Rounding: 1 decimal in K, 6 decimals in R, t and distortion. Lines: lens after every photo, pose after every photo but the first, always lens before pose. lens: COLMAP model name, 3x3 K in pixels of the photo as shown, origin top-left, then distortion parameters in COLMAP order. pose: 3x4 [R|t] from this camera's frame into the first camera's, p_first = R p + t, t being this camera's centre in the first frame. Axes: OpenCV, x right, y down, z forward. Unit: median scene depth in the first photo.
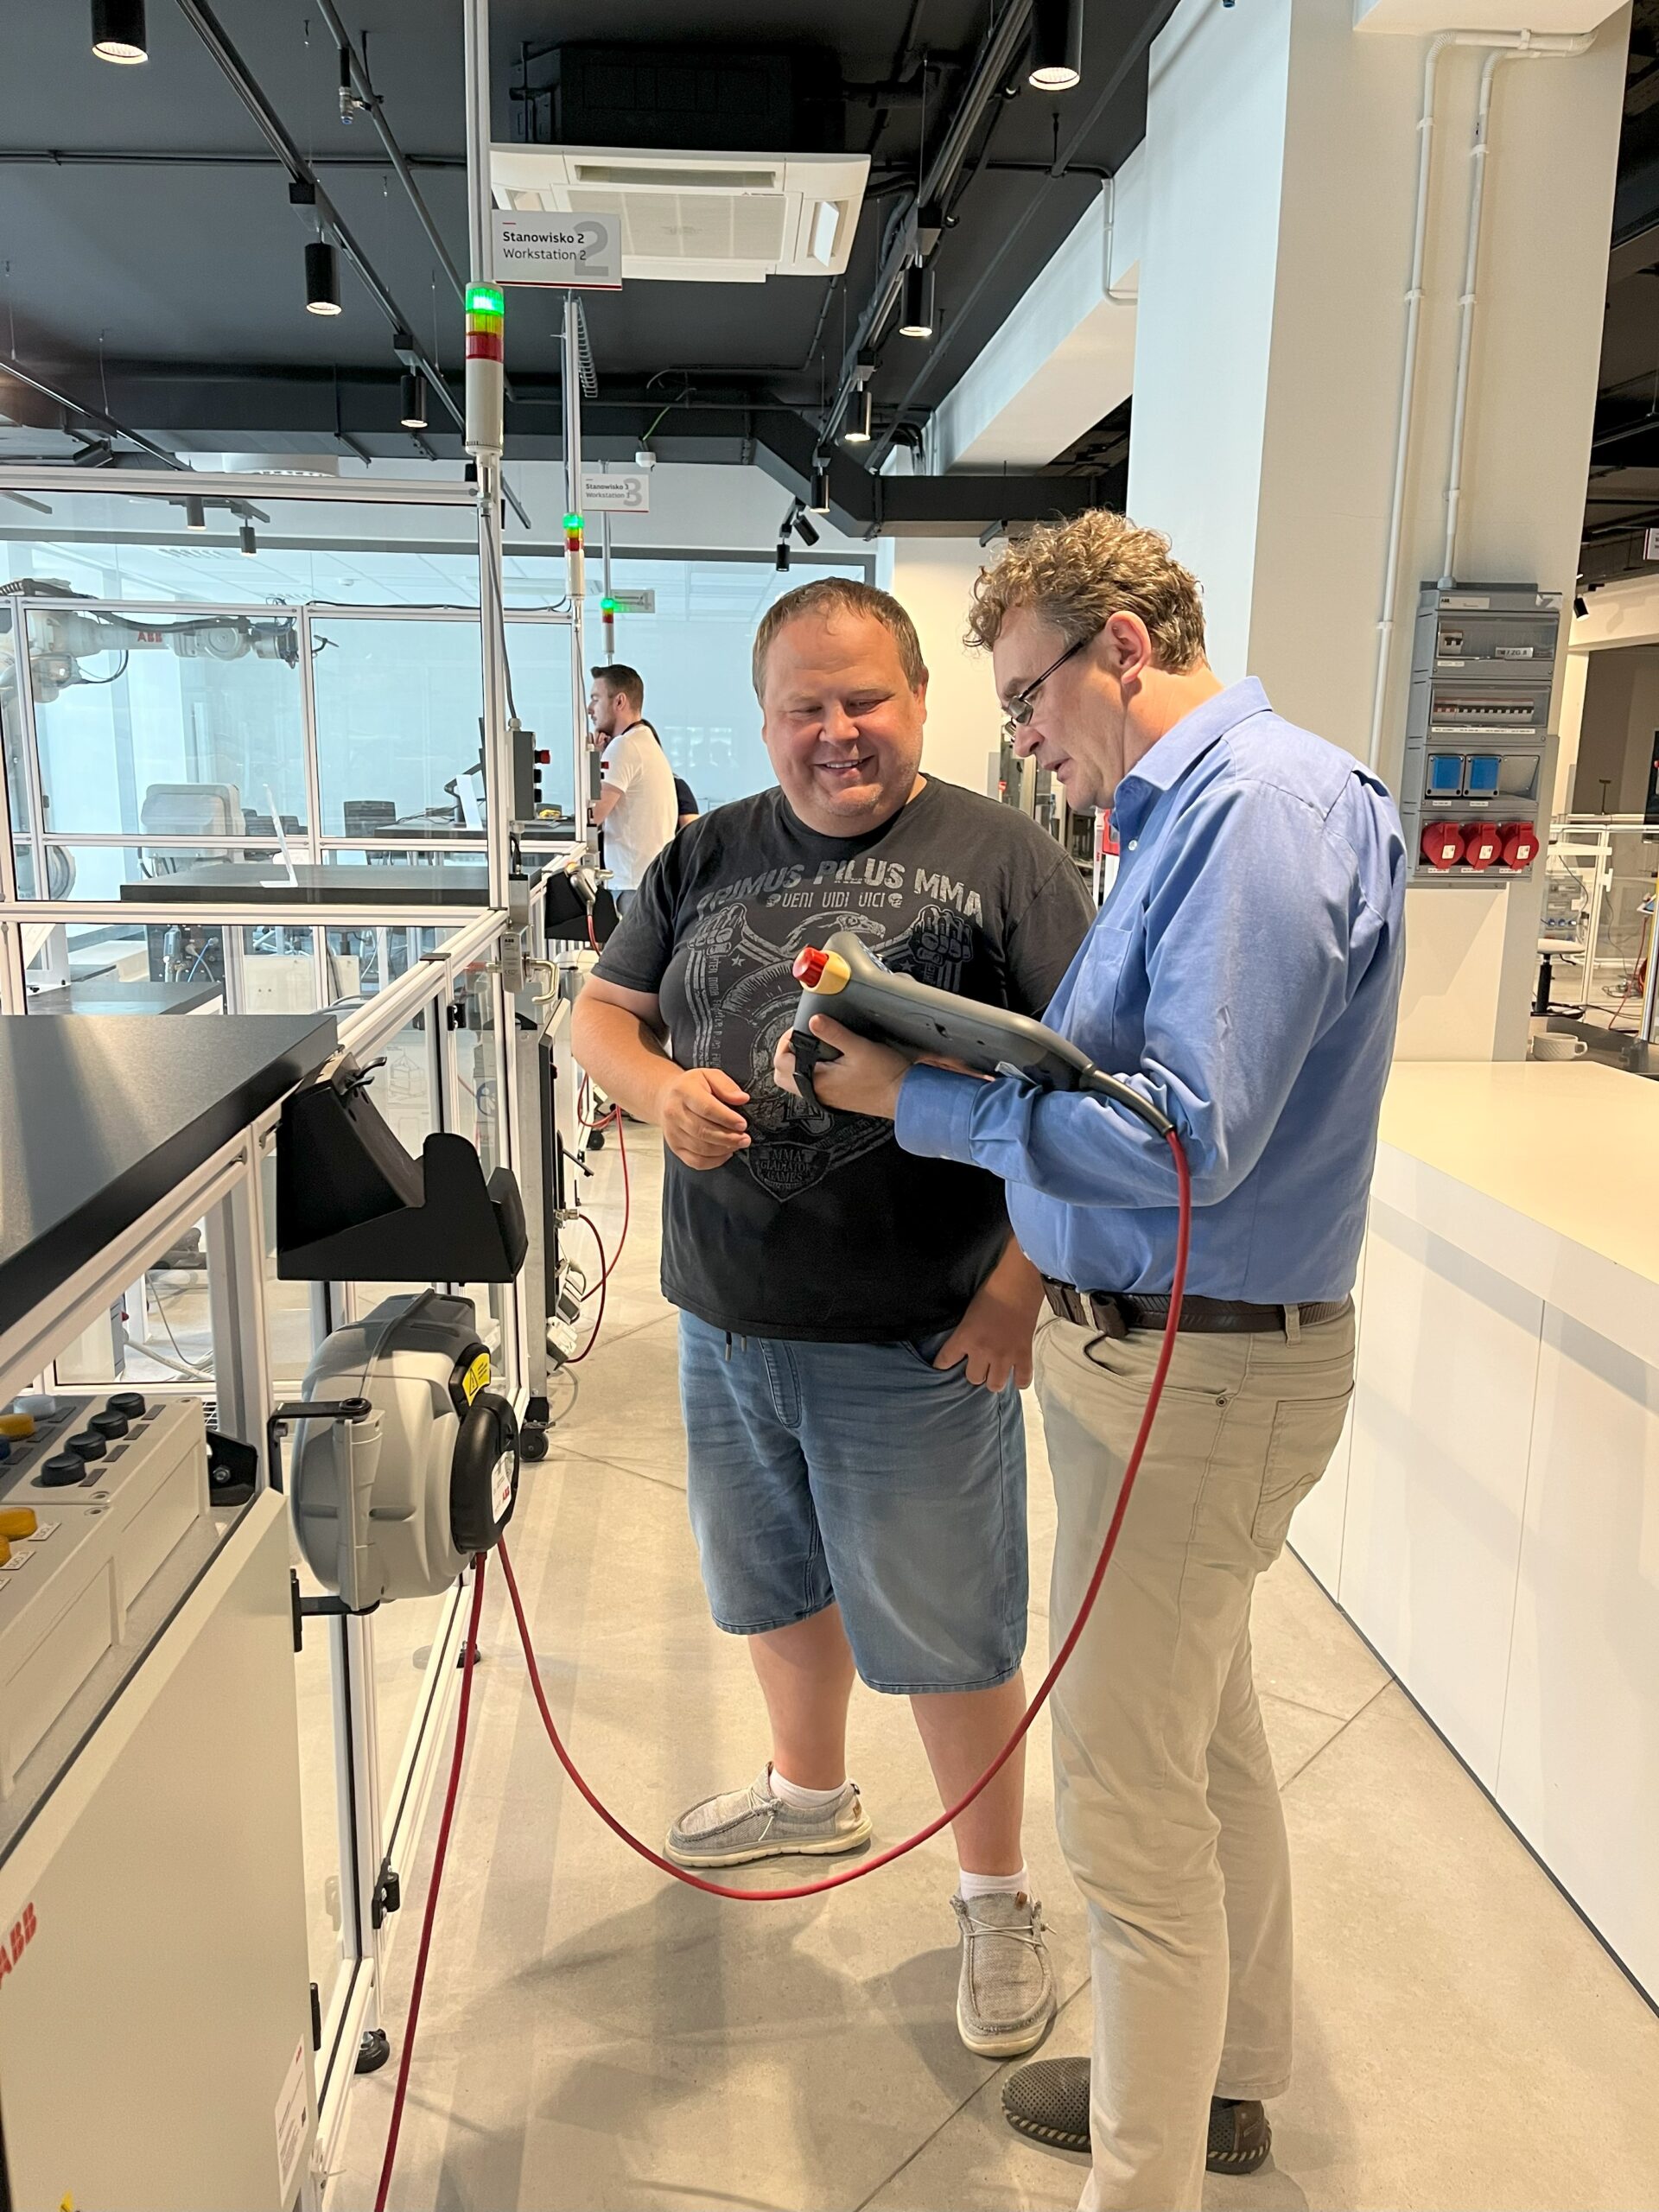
lens RADIAL K [[1665.9, 0, 817.2], [0, 1665.9, 1101.6], [0, 0, 1]] dist [0.044581, -0.066820]
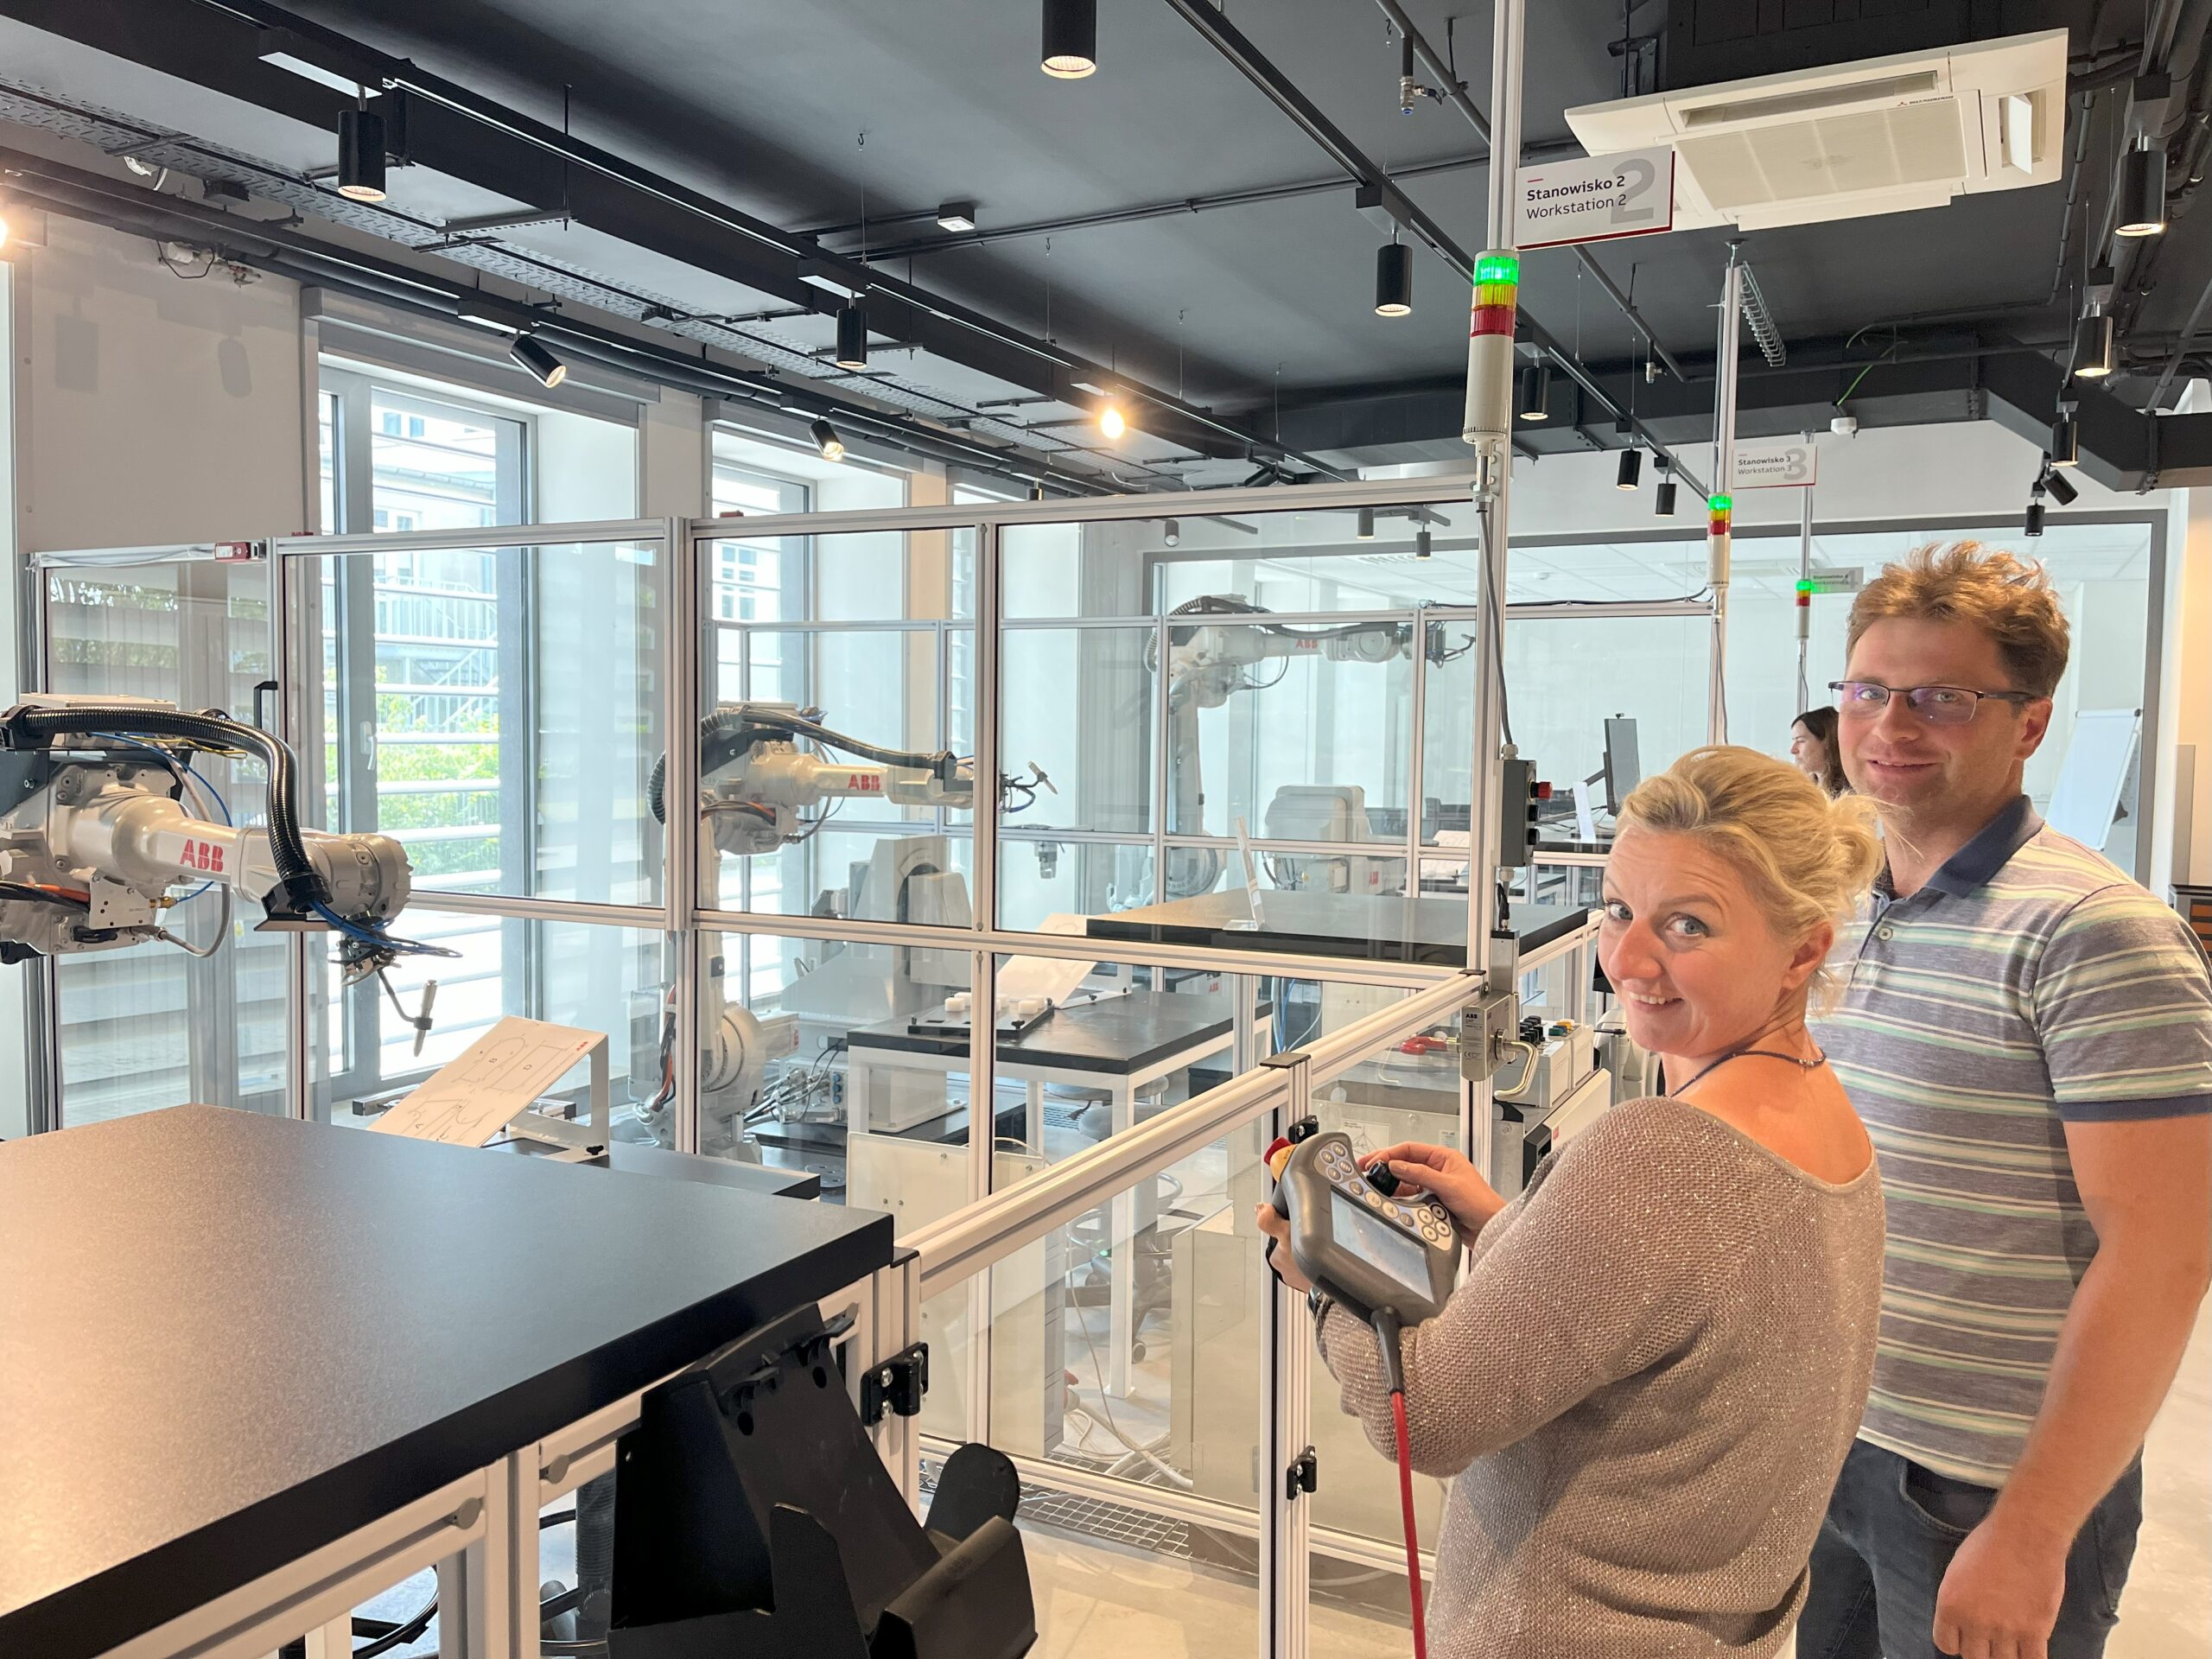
lens RADIAL K [[1665.9, 0, 1097.5], [0, 1665.9, 841.0], [0, 0, 1]] dist [0.044581, -0.066820]
pose [[0.851436, 0.027922, -0.523715, 0.042263], [-0.101476, 0.988482, -0.112274, -0.036776], [0.514548, 0.148738, 0.844463, 0.109538]]
